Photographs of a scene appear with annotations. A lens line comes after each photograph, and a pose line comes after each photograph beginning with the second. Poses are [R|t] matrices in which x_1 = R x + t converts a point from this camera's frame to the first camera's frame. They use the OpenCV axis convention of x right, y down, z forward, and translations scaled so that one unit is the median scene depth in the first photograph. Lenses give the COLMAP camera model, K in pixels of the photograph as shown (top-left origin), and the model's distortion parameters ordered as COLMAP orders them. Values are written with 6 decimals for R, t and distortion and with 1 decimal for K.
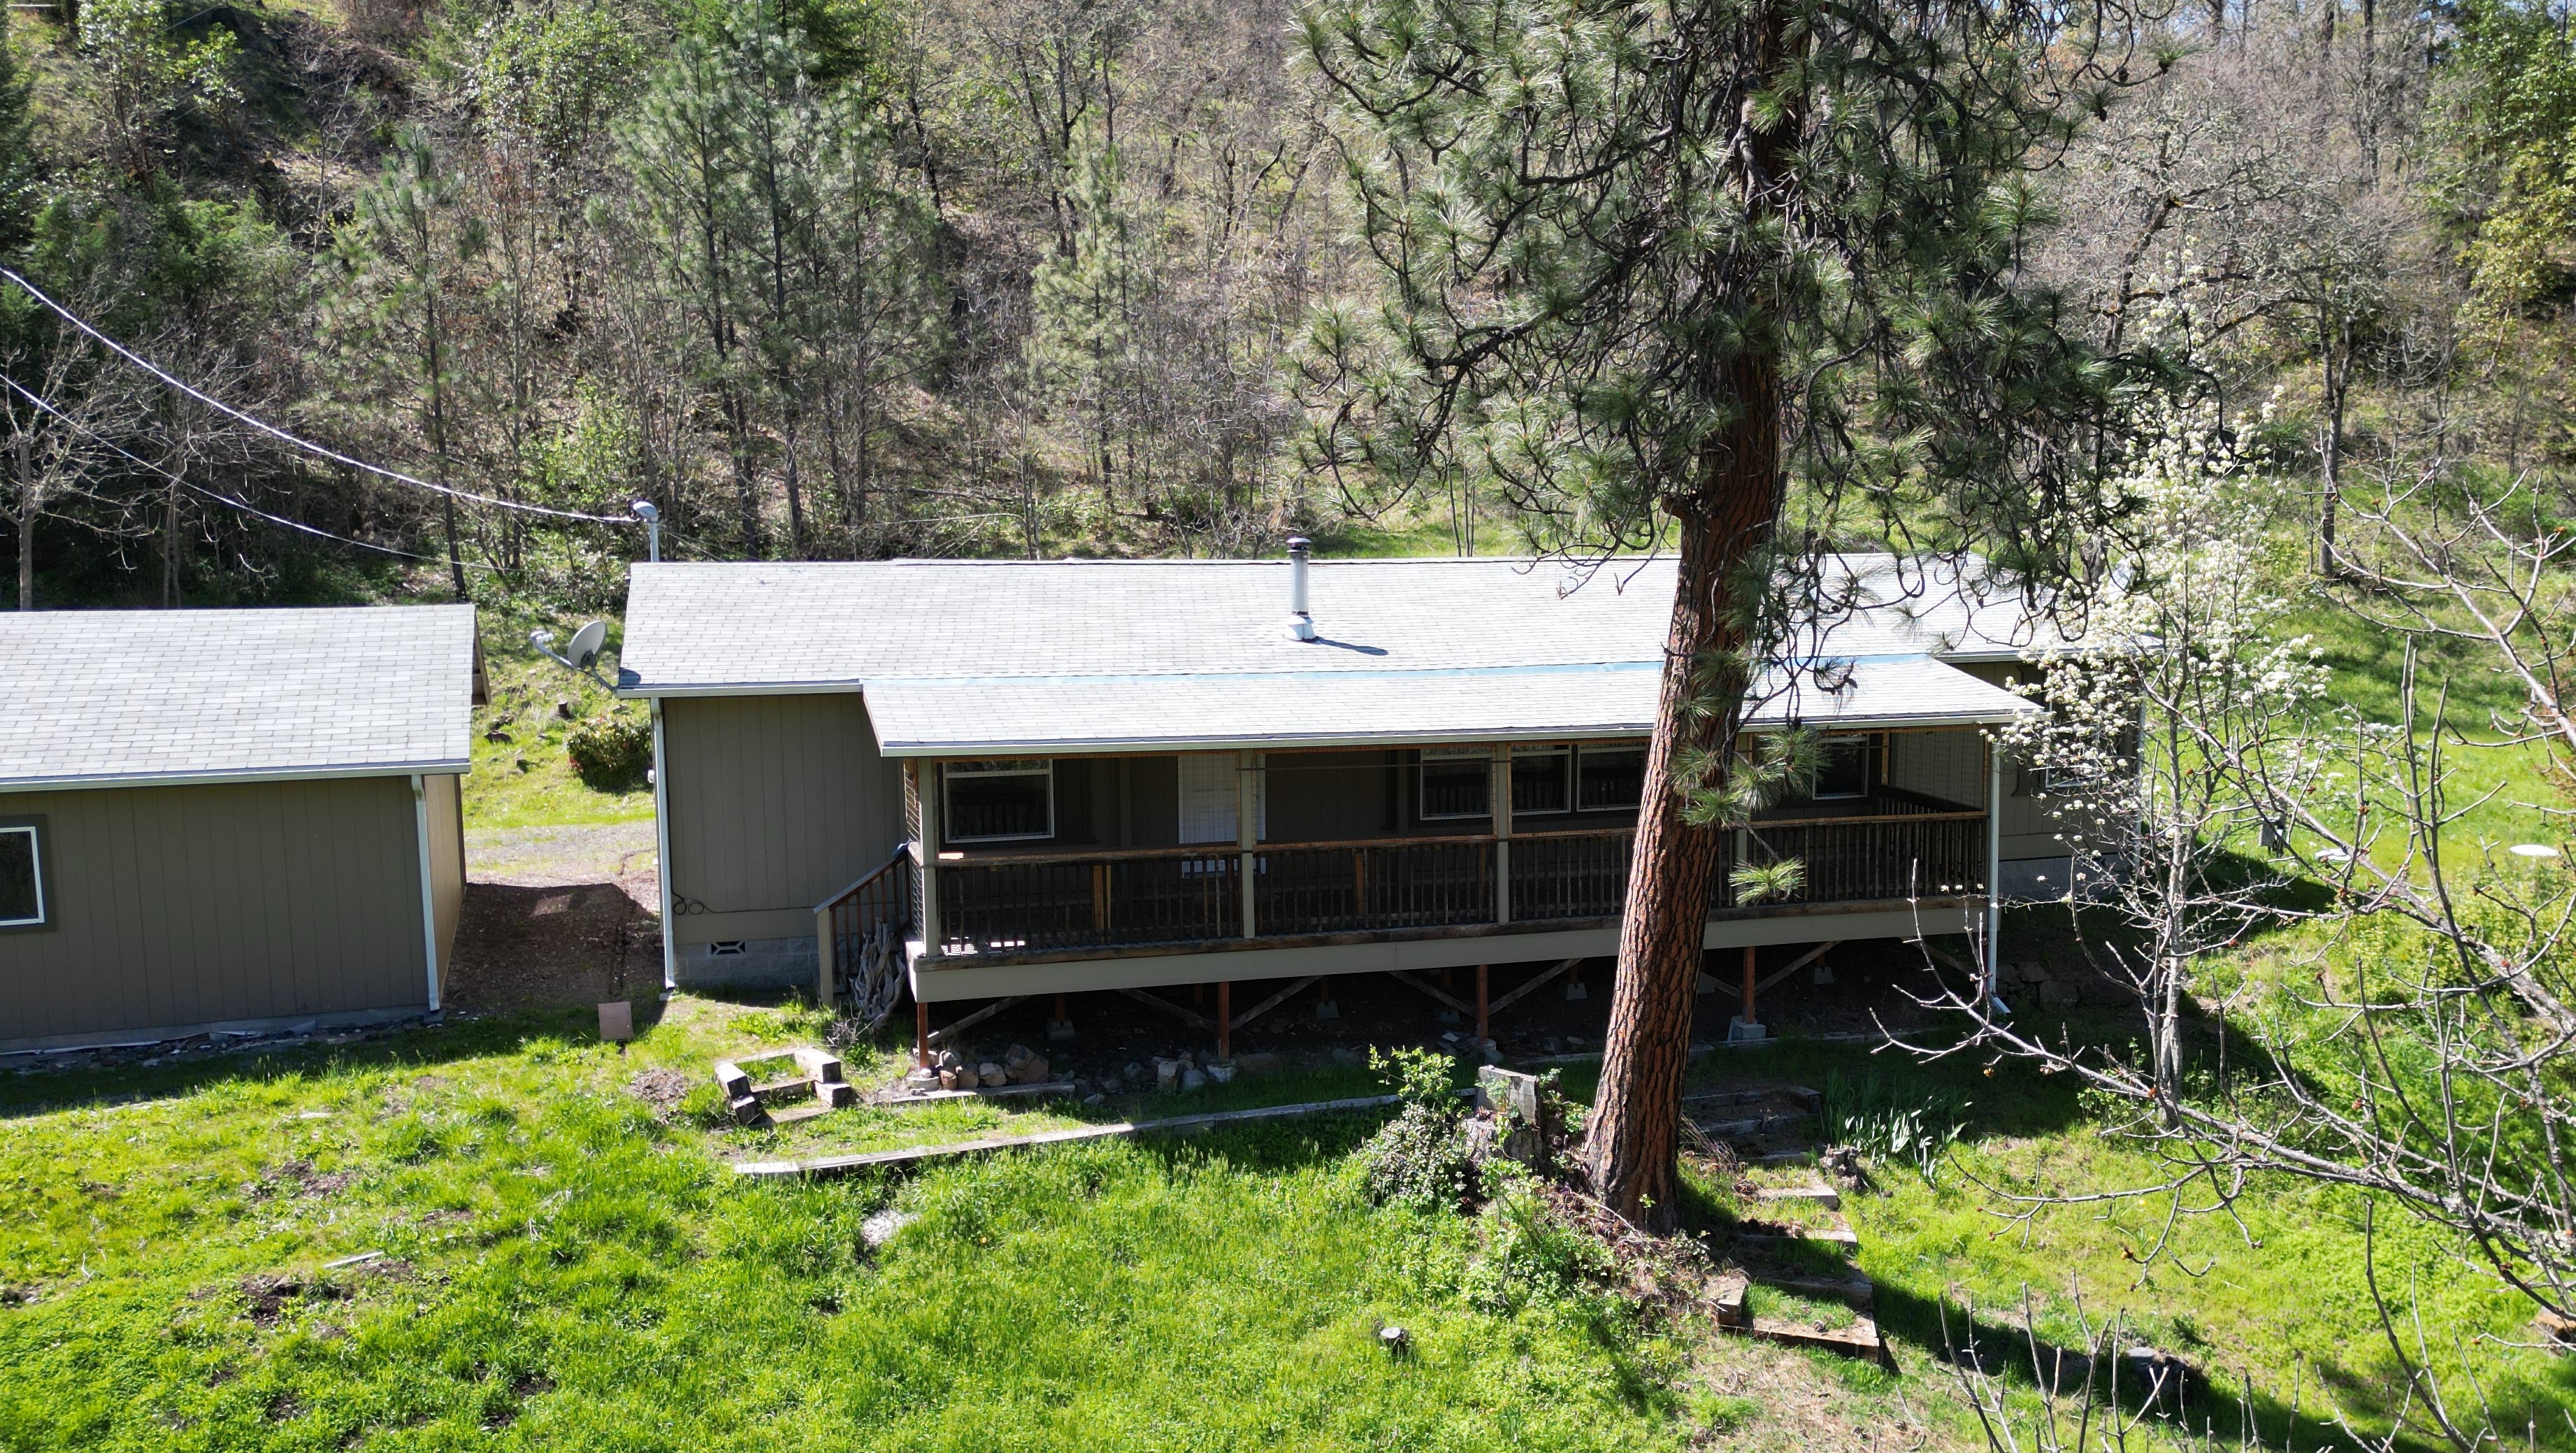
lens RADIAL K [[1871.0, 0, 1294.1], [0, 1871.0, 738.3], [0, 0, 1]] dist [0.077182, -0.025053]
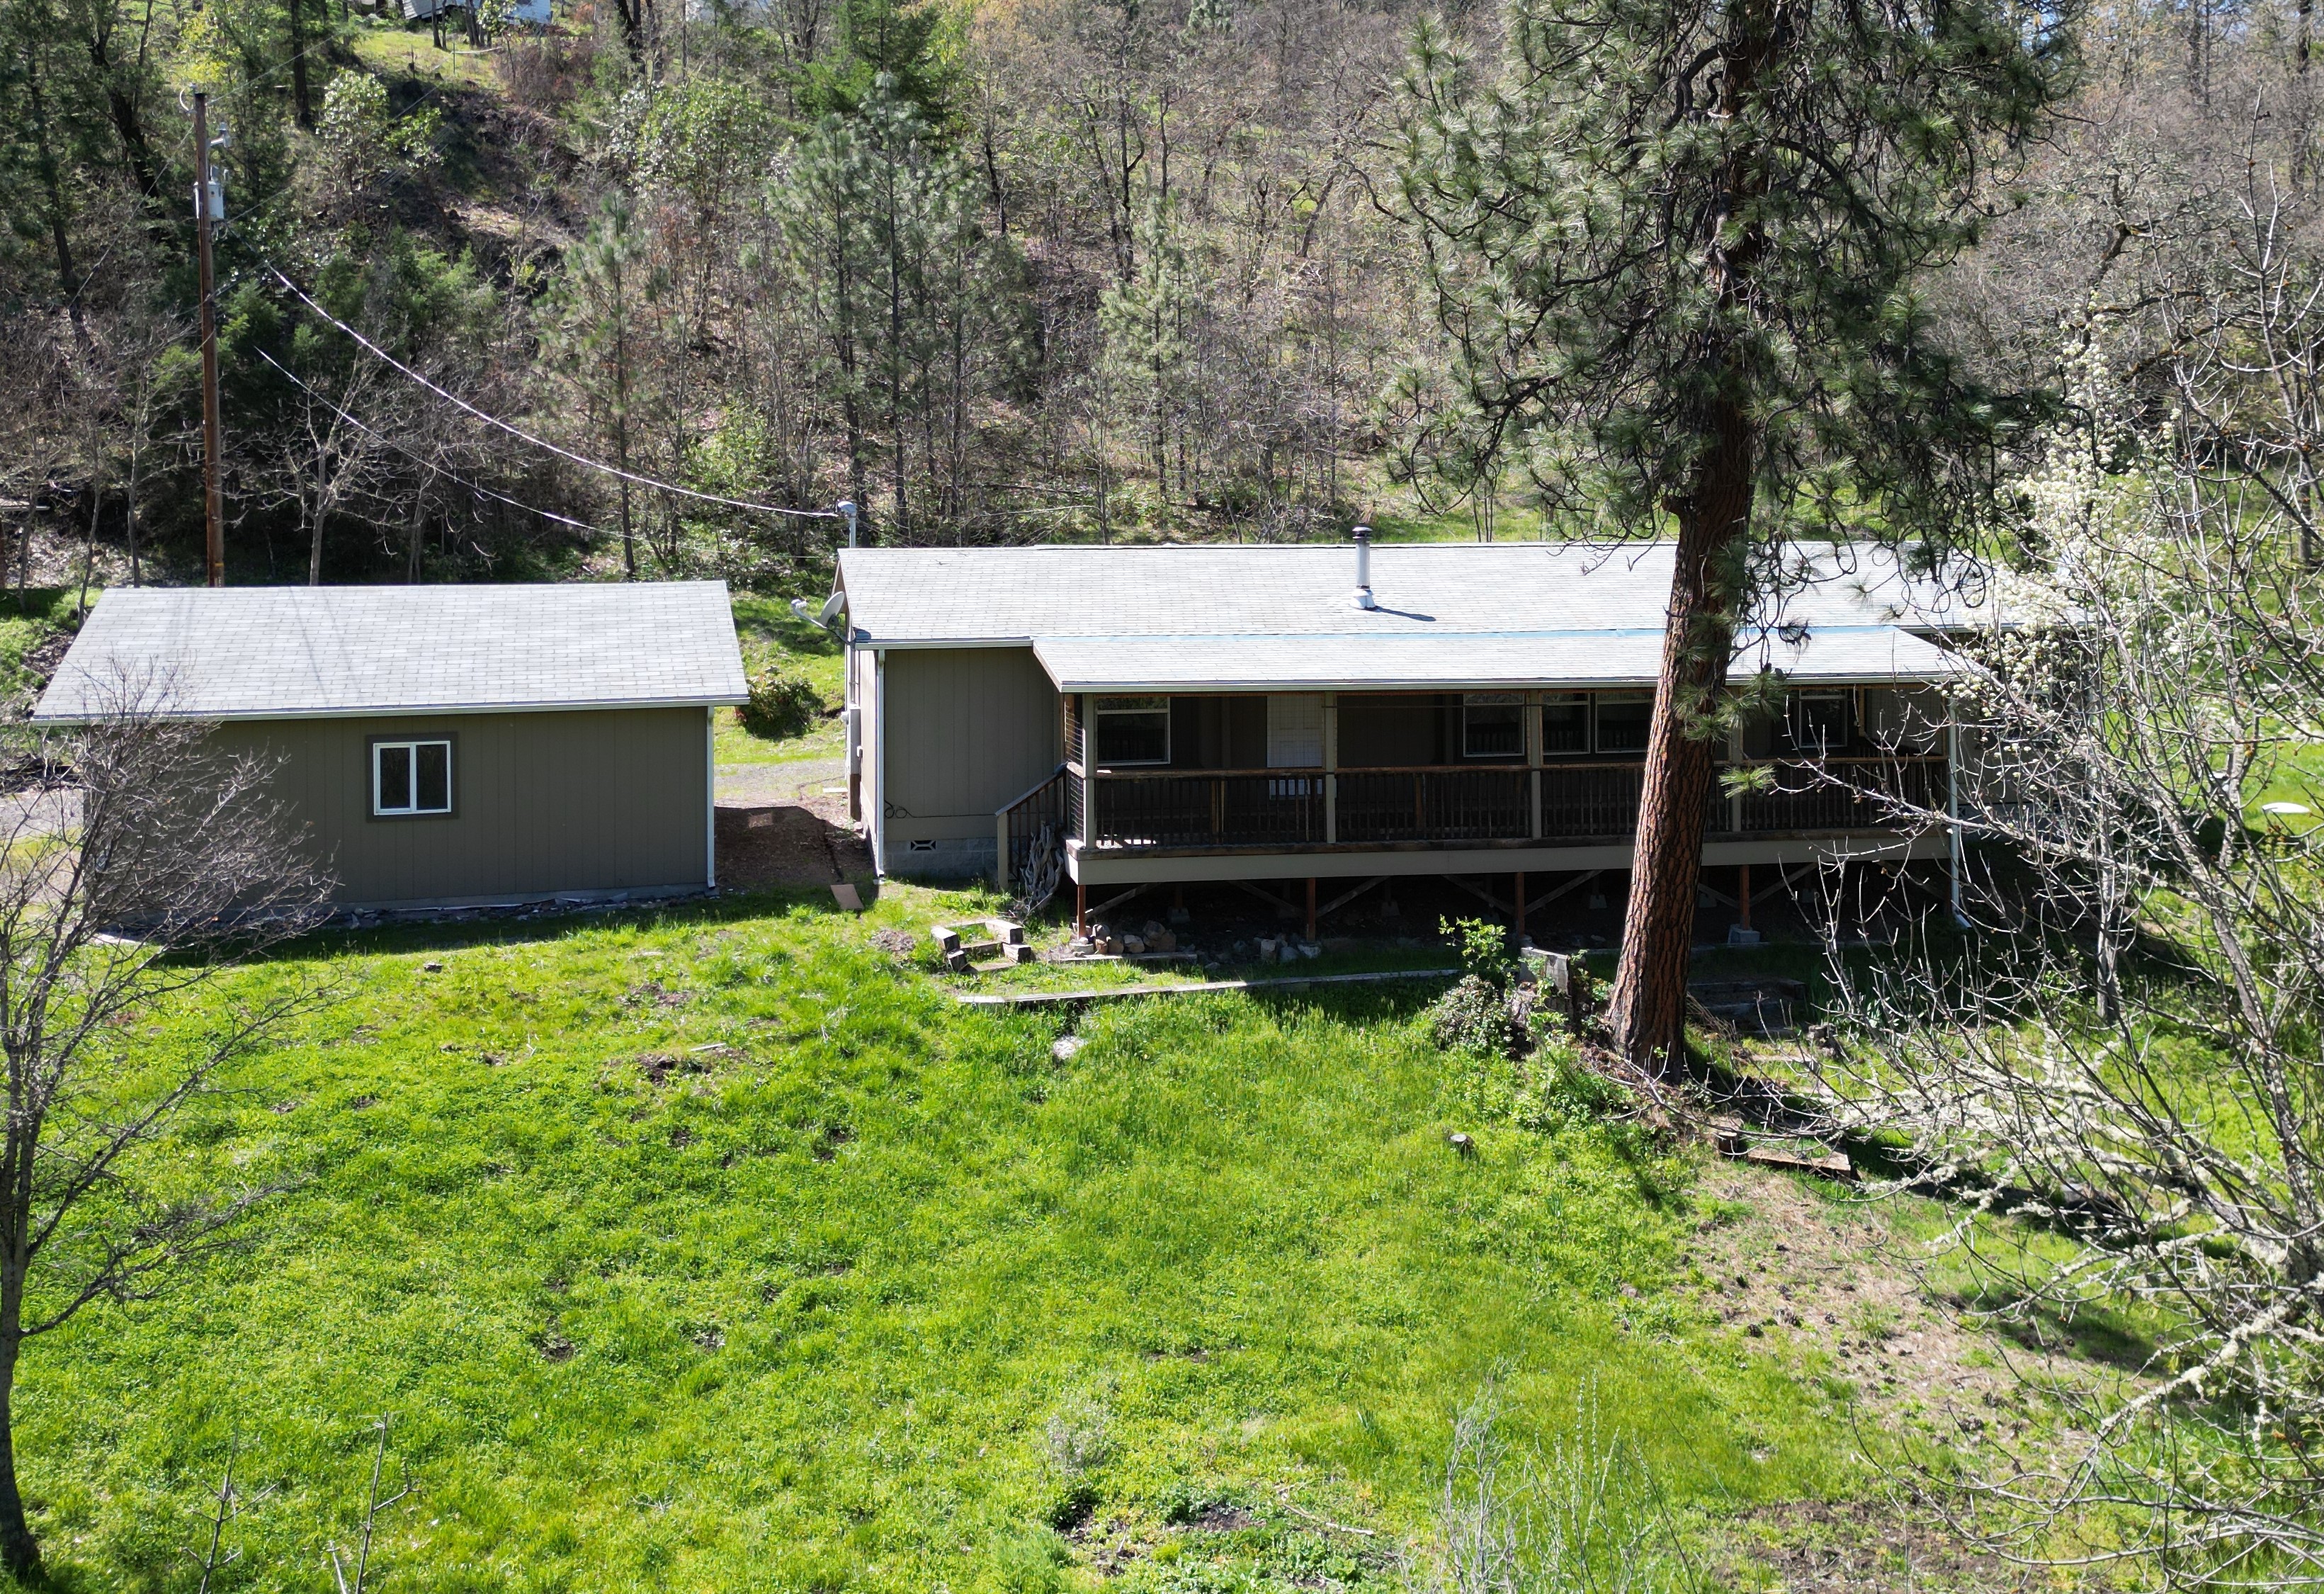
lens RADIAL K [[1744.9, 0, 1156.3], [0, 1744.9, 562.1], [0, 0, 1]] dist [0.084565, -0.028559]
pose [[0.996016, 0.002520, -0.089142, -0.038609], [-0.010082, 0.996374, -0.084484, 0.019209], [0.088606, 0.085046, 0.992429, -0.205318]]
